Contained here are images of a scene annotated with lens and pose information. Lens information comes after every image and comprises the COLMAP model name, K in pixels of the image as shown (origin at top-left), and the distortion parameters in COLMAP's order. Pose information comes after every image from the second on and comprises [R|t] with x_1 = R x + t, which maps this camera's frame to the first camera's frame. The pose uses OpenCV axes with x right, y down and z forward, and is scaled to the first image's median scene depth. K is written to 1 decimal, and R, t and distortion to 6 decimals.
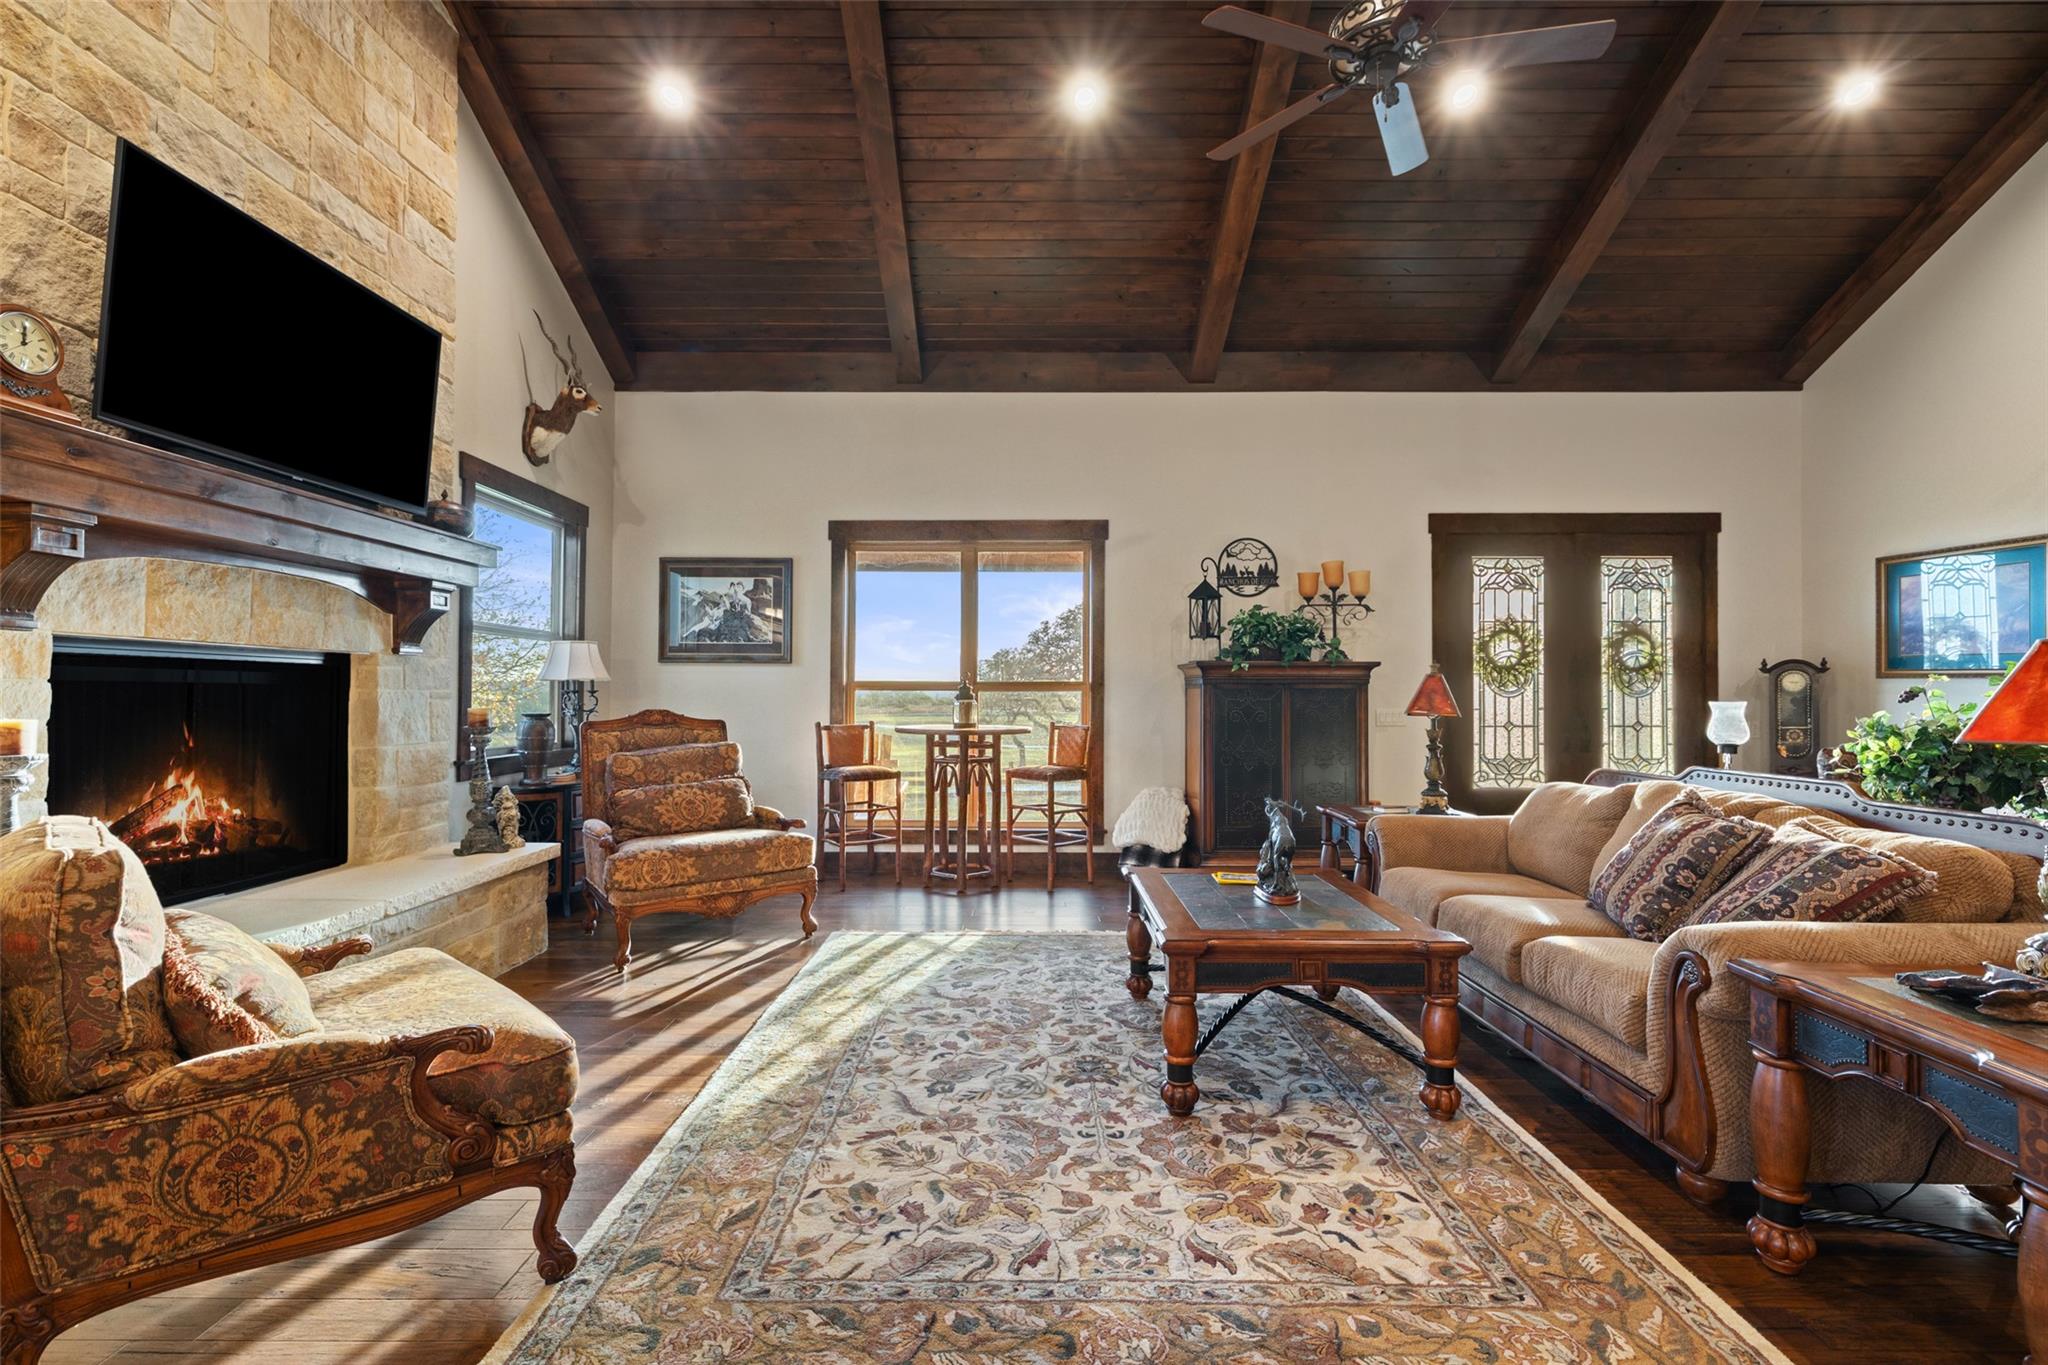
lens RADIAL K [[923.8, 0, 1021.0], [0, 923.8, 676.5], [0, 0, 1]] dist [0.009428, 0.000324]
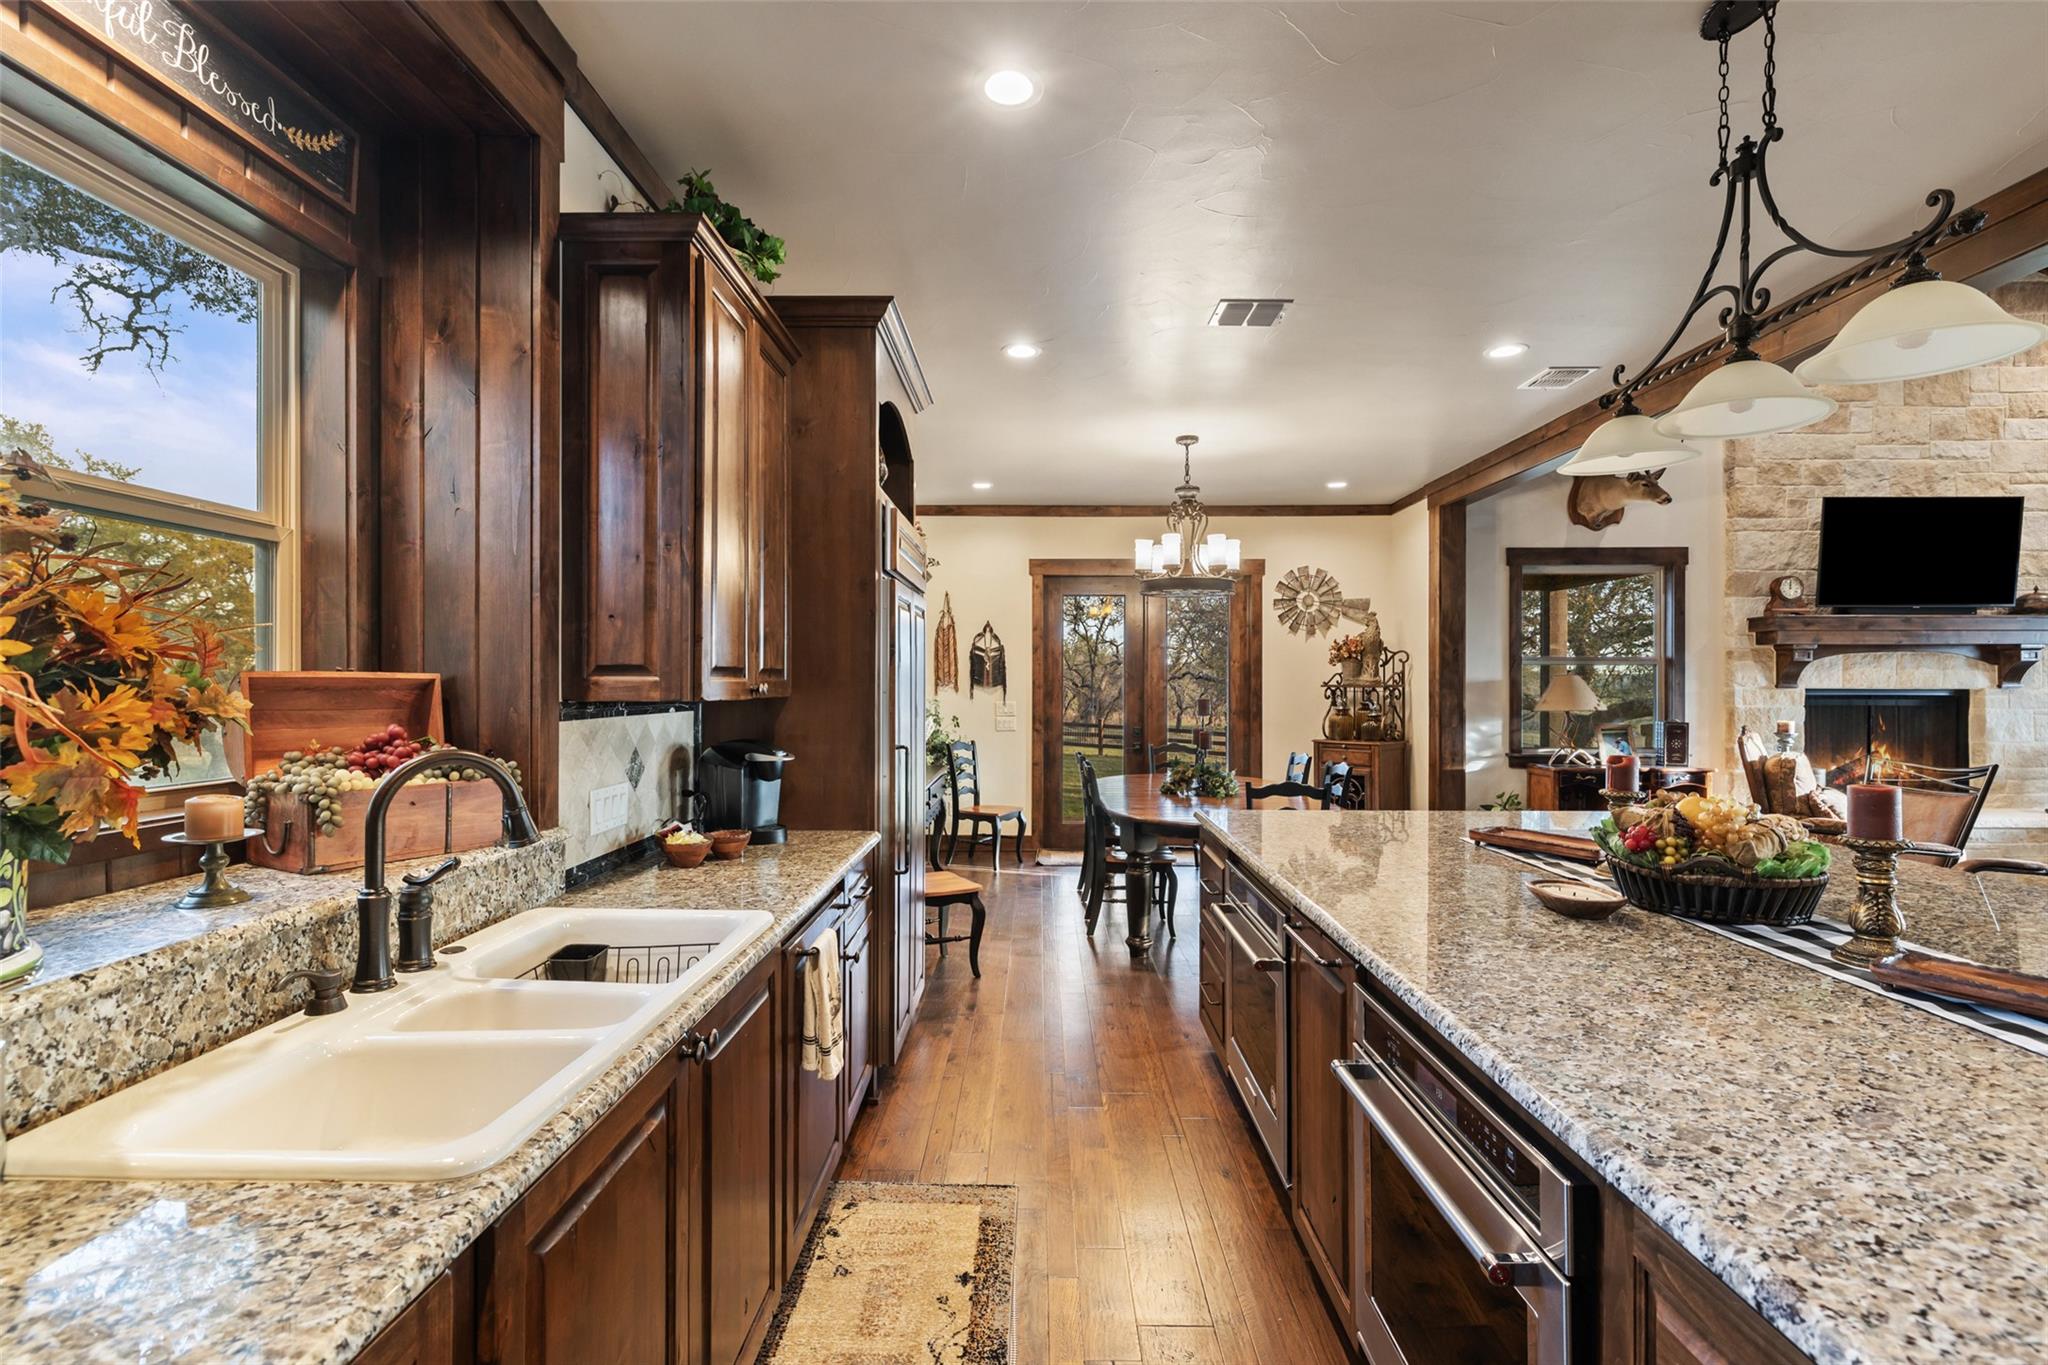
lens RADIAL K [[923.8, 0, 1021.0], [0, 923.8, 676.5], [0, 0, 1]] dist [0.009428, 0.000324]
pose [[-0.014103, -0.008208, -0.999867, 1.084033], [0.017751, 0.999807, -0.008458, -0.064284], [0.999743, -0.017868, -0.013955, -0.788530]]
